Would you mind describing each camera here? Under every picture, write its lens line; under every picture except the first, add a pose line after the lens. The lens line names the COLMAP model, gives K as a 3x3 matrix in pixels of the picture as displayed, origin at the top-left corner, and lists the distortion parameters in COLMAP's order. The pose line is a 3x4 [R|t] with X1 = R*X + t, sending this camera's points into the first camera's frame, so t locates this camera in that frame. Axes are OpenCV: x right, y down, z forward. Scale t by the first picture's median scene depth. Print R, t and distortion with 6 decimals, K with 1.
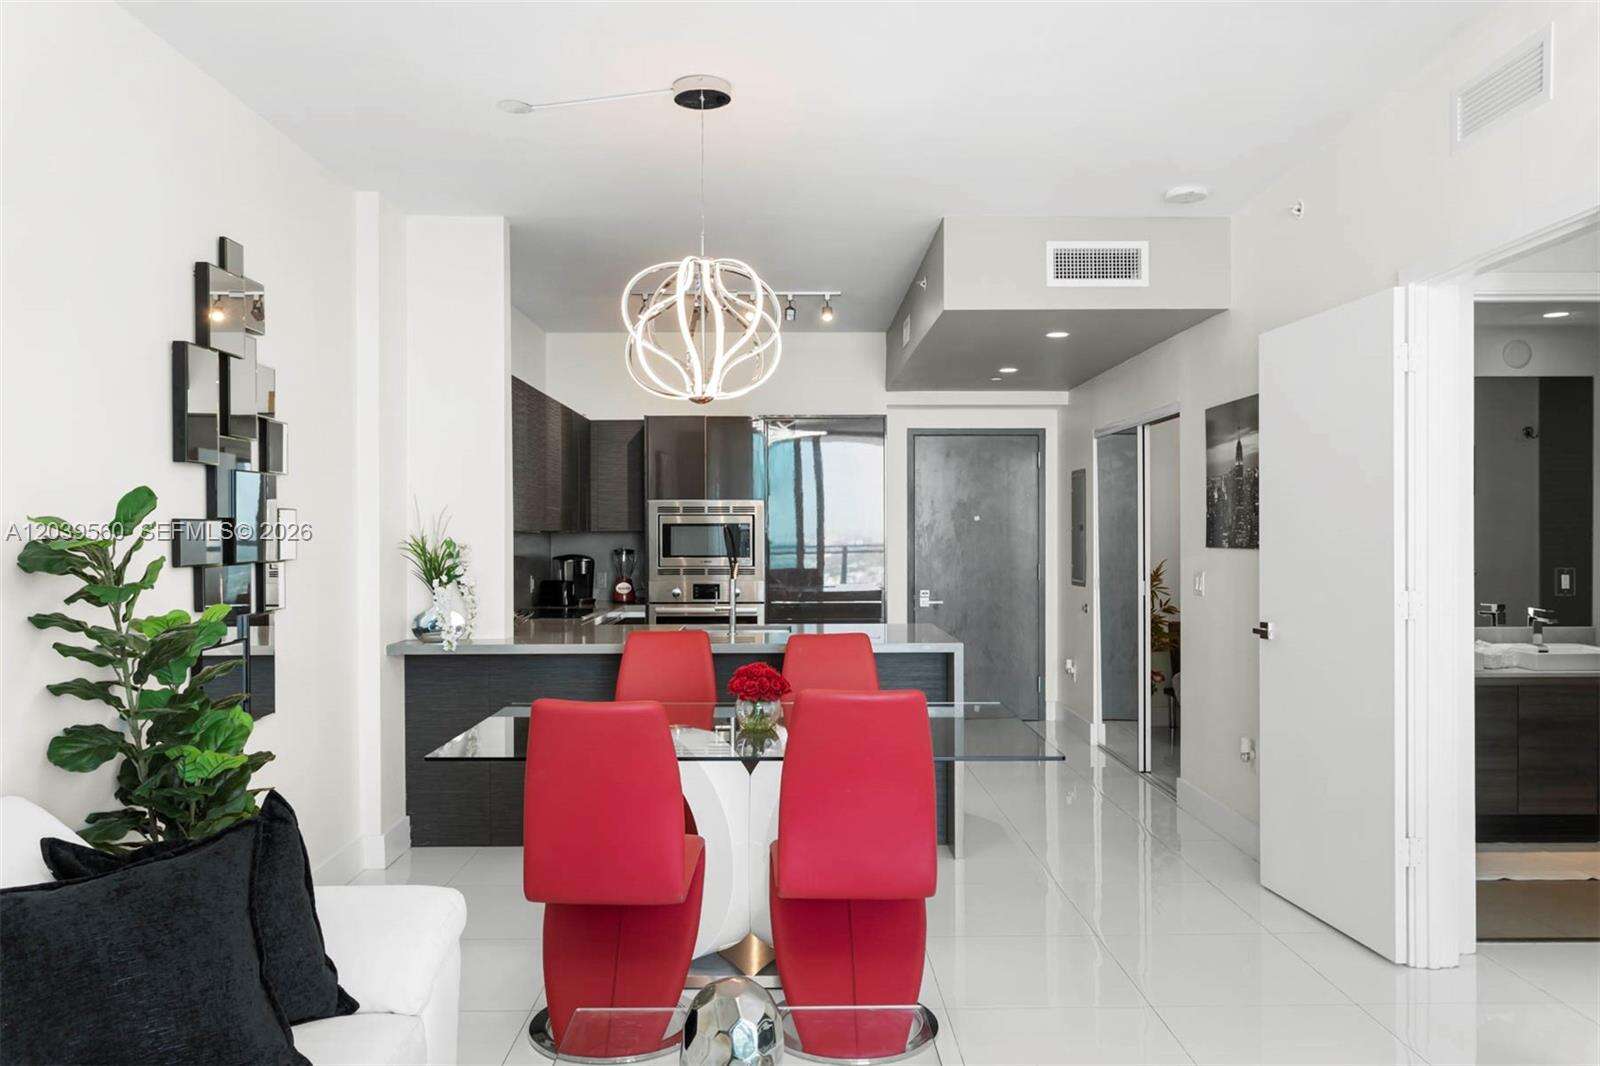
lens RADIAL K [[1169.8, 0, 800.0], [0, 1169.8, 533.0], [0, 0, 1]] dist [0.003590, 0.000314]
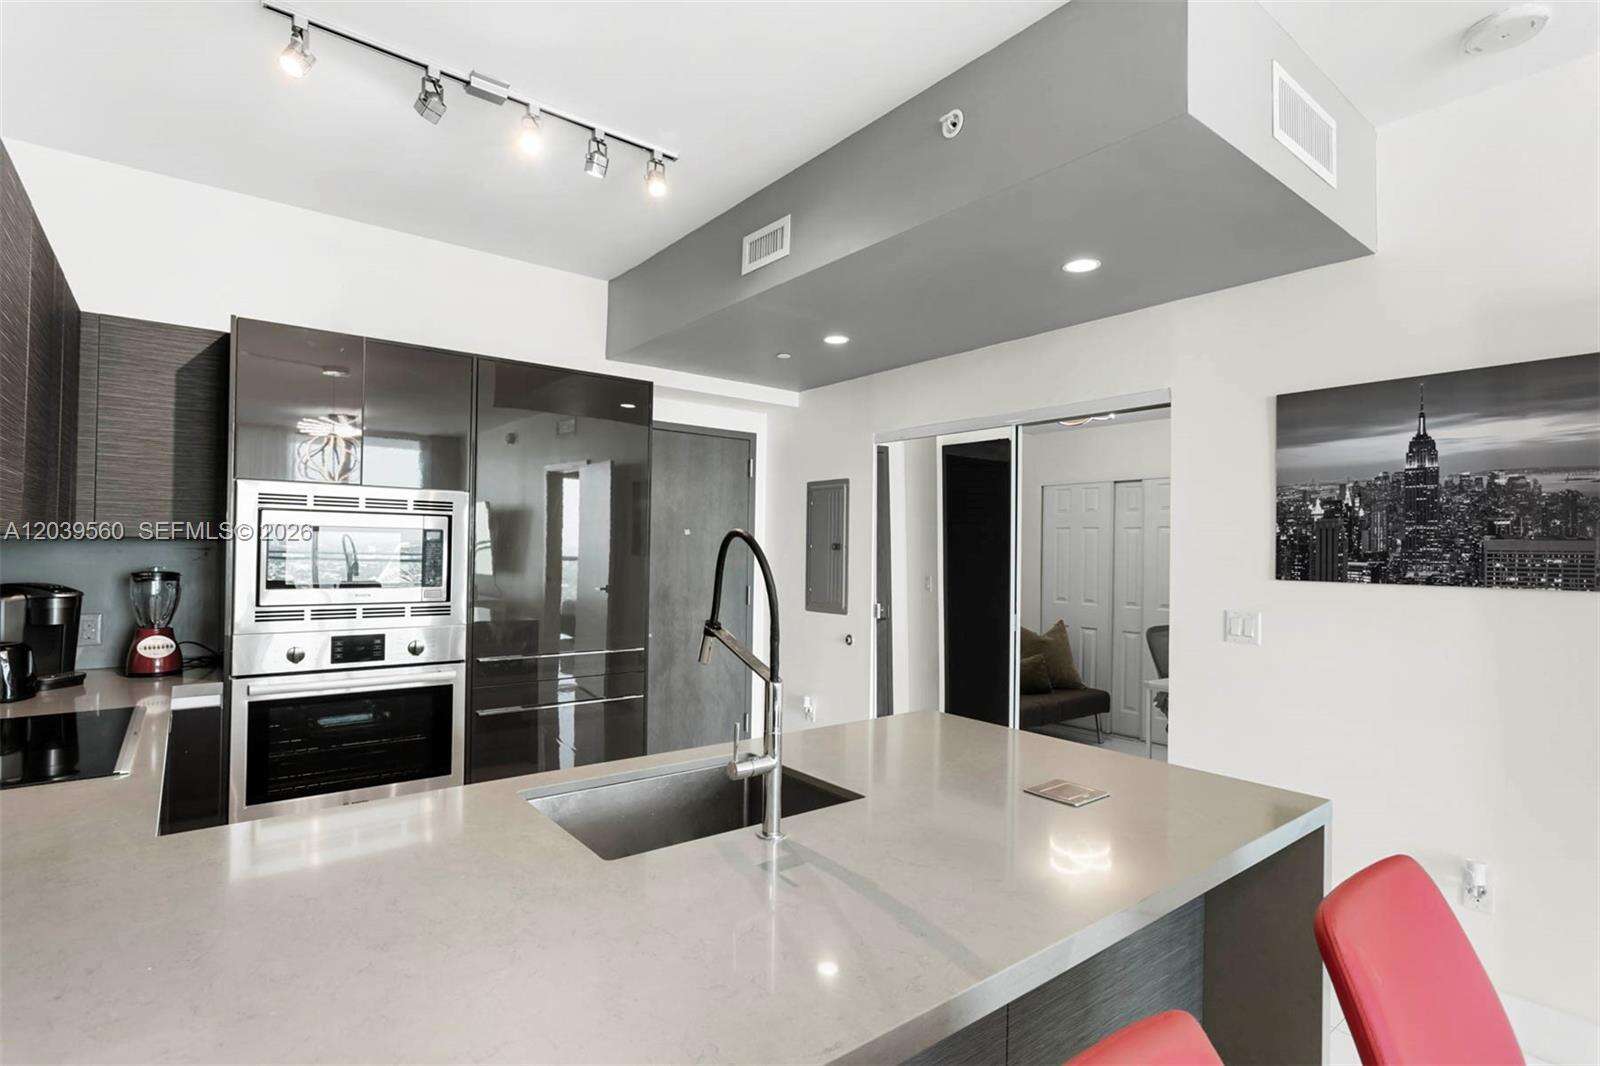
lens RADIAL K [[794.2, 0, 803.0], [0, 794.2, 541.2], [0, 0, 1]] dist [0.001632, 0.001320]
pose [[0.795013, 0.022444, 0.606177, -0.143177], [-0.017870, 0.999748, -0.013578, -0.000157], [-0.606329, -0.000038, 0.795214, 0.567021]]
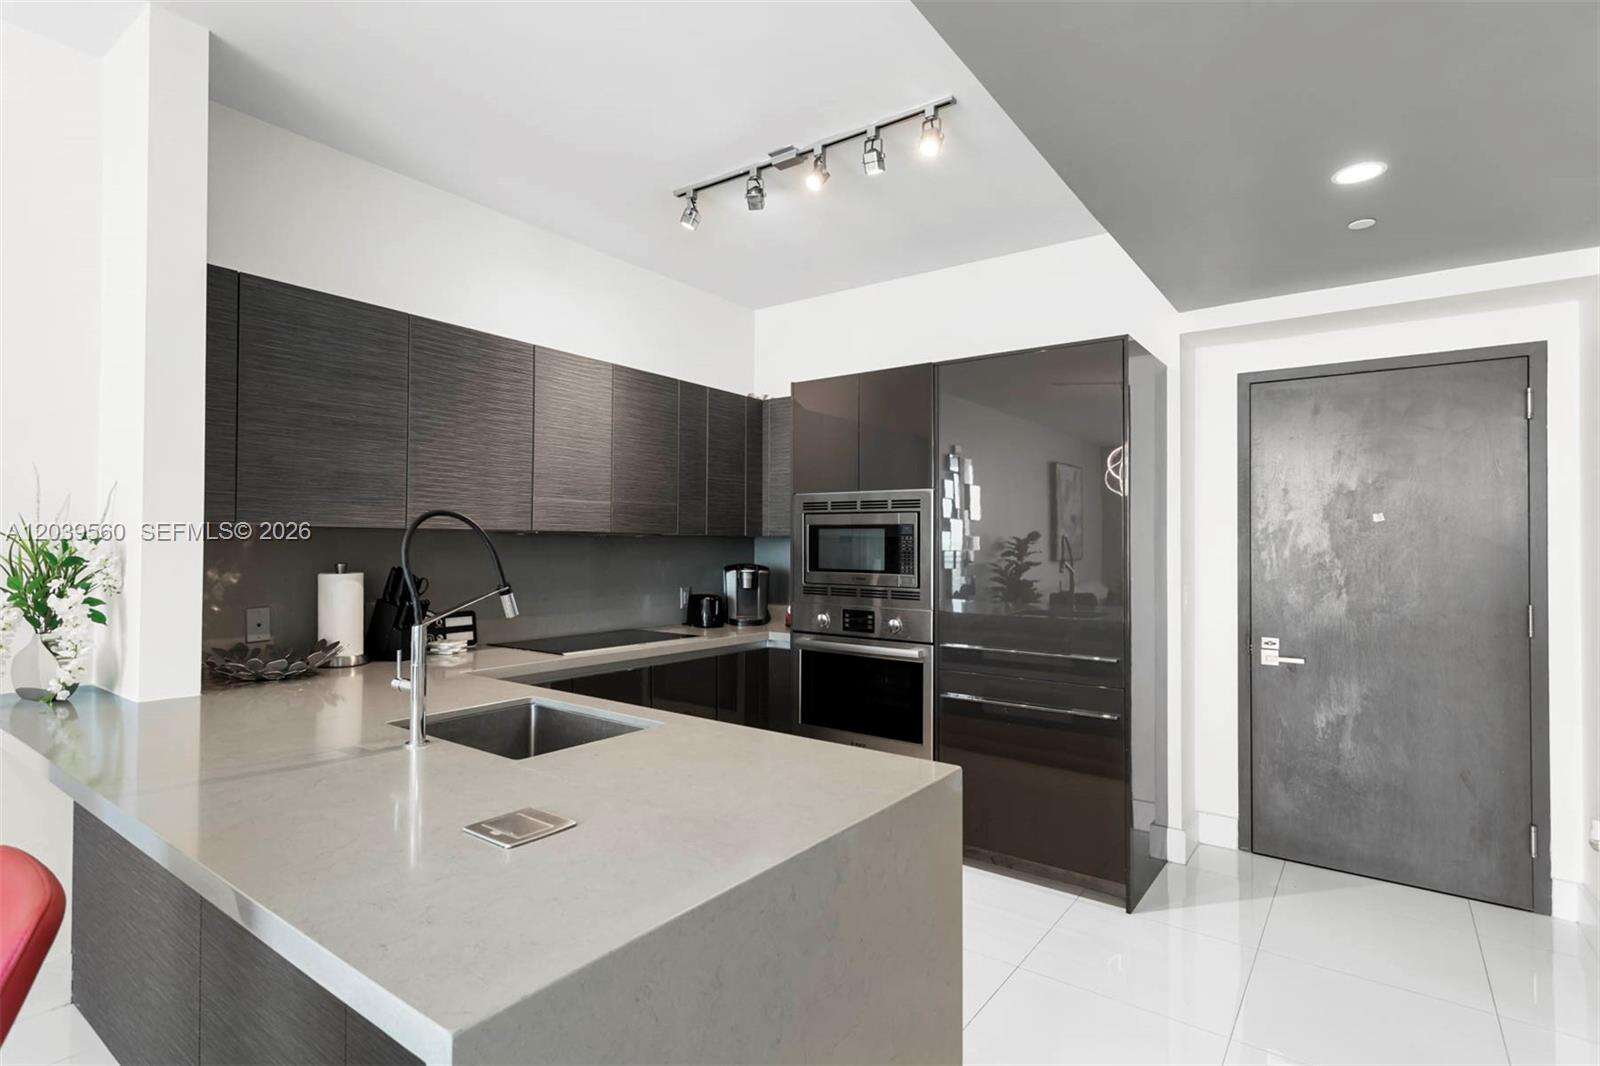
lens RADIAL K [[777.4, 0, 803.7], [0, 777.4, 527.8], [0, 0, 1]] dist [0.005273, 0.001368]
pose [[0.798046, -0.001411, -0.602595, 0.177758], [-0.011798, 0.999769, -0.017964, 0.002563], [0.602481, 0.021446, 0.797845, 0.604254]]
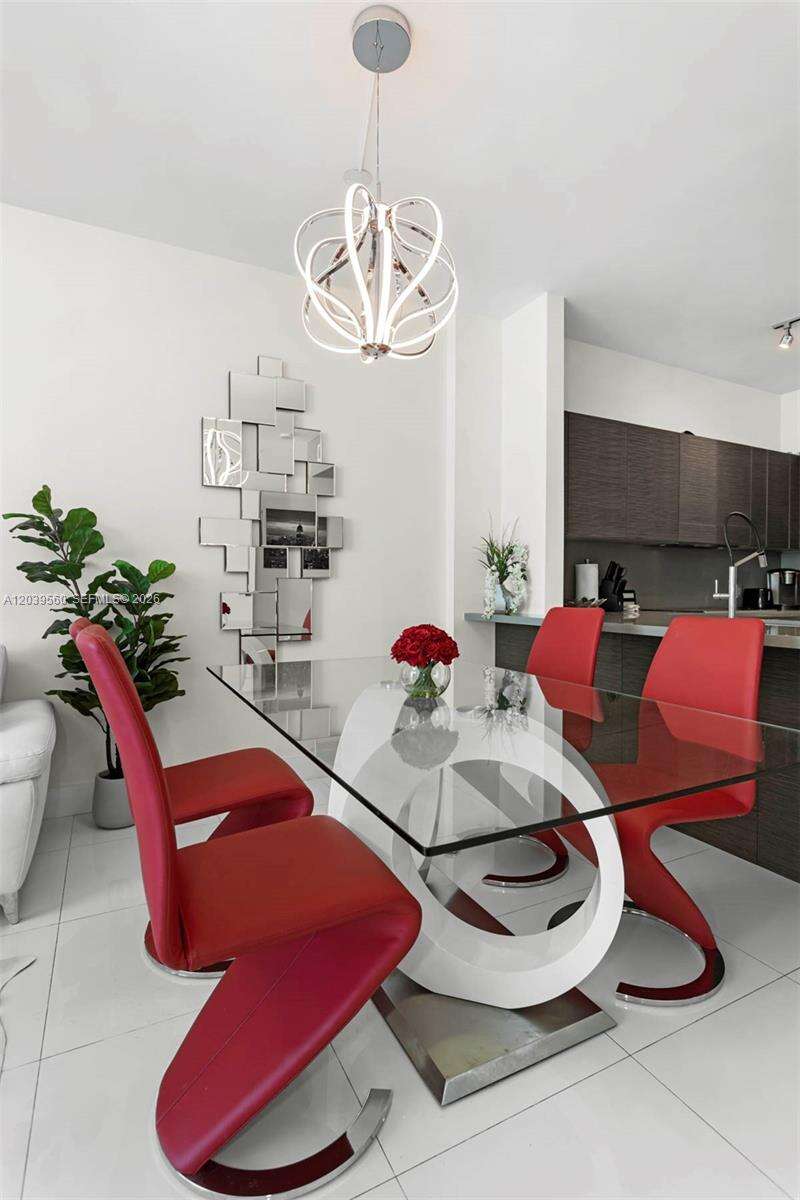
lens RADIAL K [[584.4, 0, 403.5], [0, 584.4, 595.7], [0, 0, 1]] dist [-0.008278, 0.001388]
pose [[0.449483, 0.016562, -0.893136, 0.178584], [-0.003020, 0.999851, 0.017021, 0.039243], [0.893284, -0.004954, 0.449465, 0.383751]]
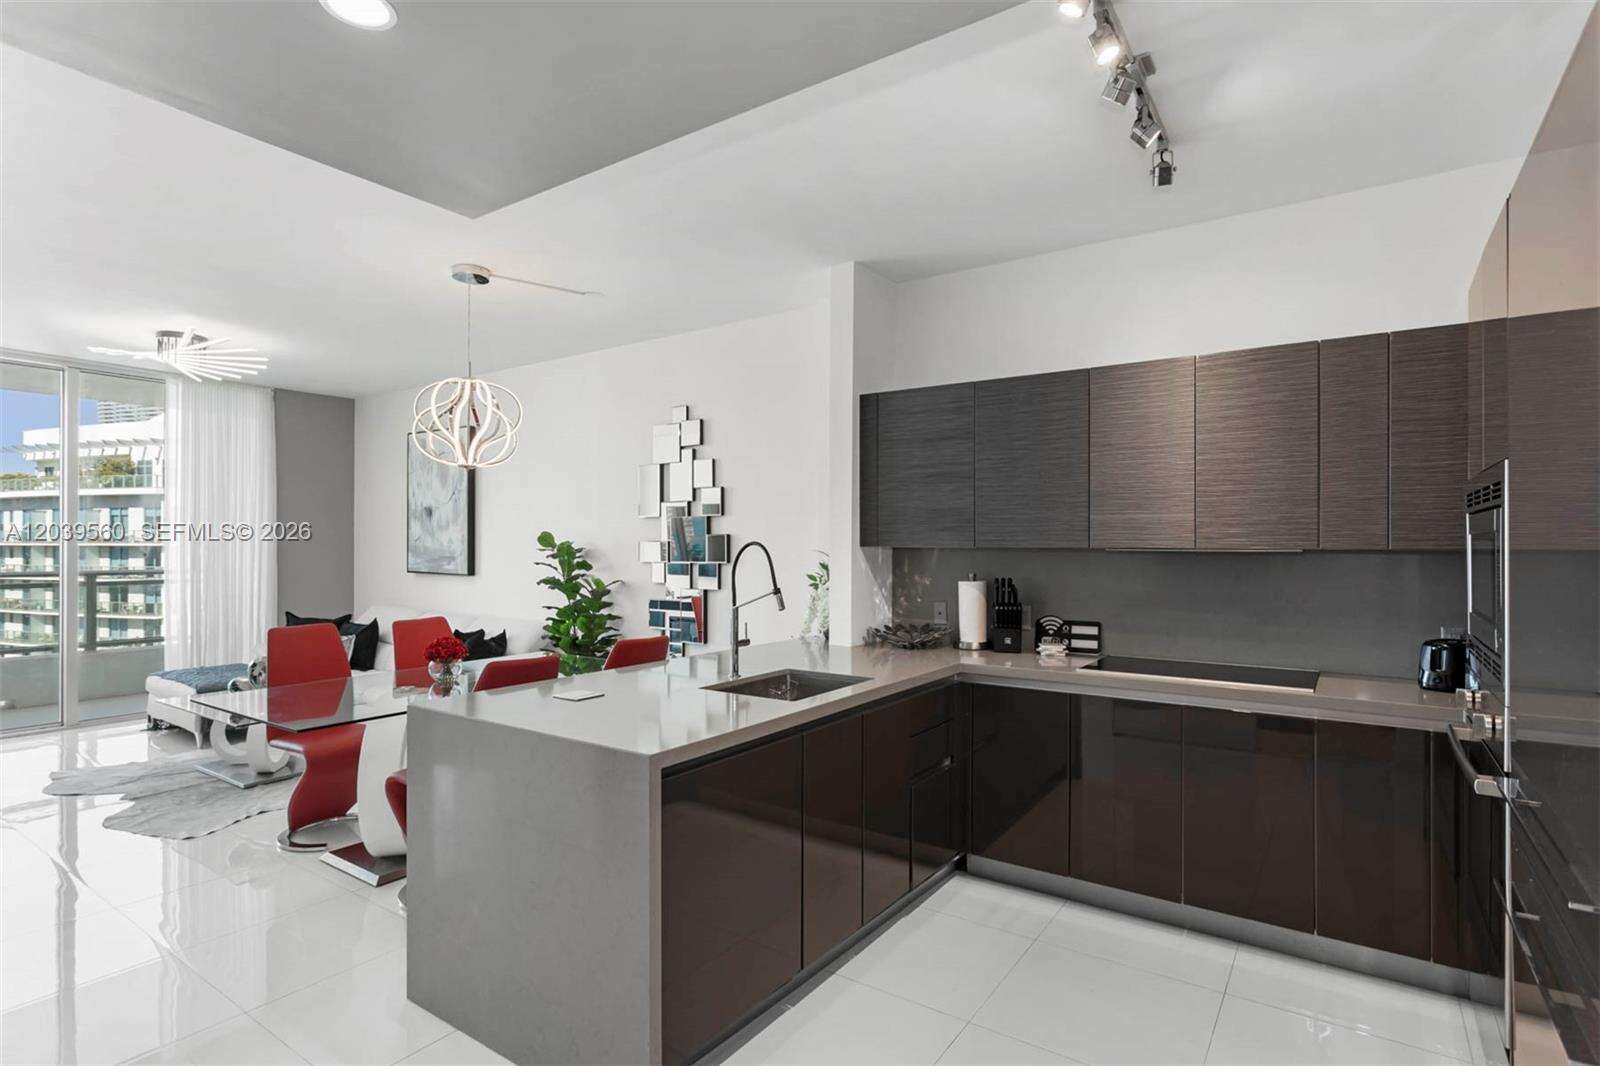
lens RADIAL K [[805.3, 0, 801.3], [0, 805.3, 540.0], [0, 0, 1]] dist [-0.001866, 0.001385]
pose [[-0.580357, 0.000861, -0.814362, 0.264365], [0.001708, 0.999999, -0.000160, -0.006138], [0.814360, -0.001484, -0.580358, 0.963287]]
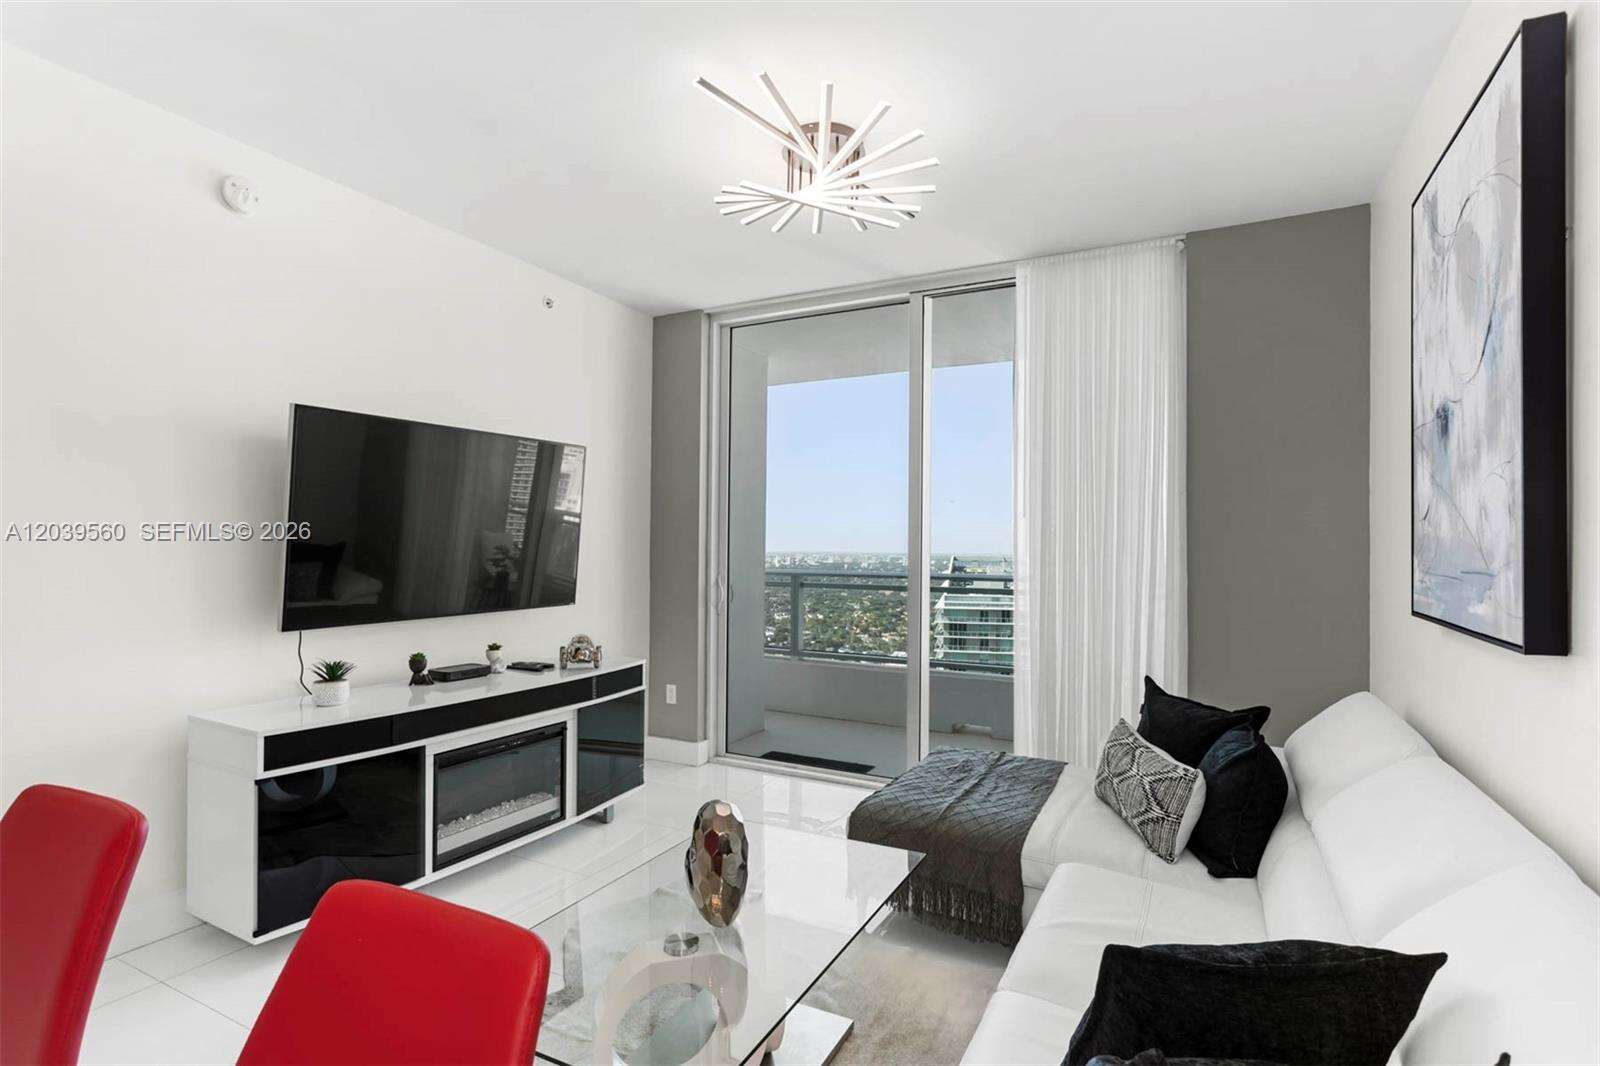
lens RADIAL K [[779.2, 0, 799.9], [0, 779.2, 537.3], [0, 0, 1]] dist [-0.008278, 0.001388]
pose [[-0.883940, 0.002845, 0.467592, -0.152428], [-0.005431, 0.999852, -0.016352, 0.006190], [-0.467569, -0.016994, -0.883793, 0.441675]]
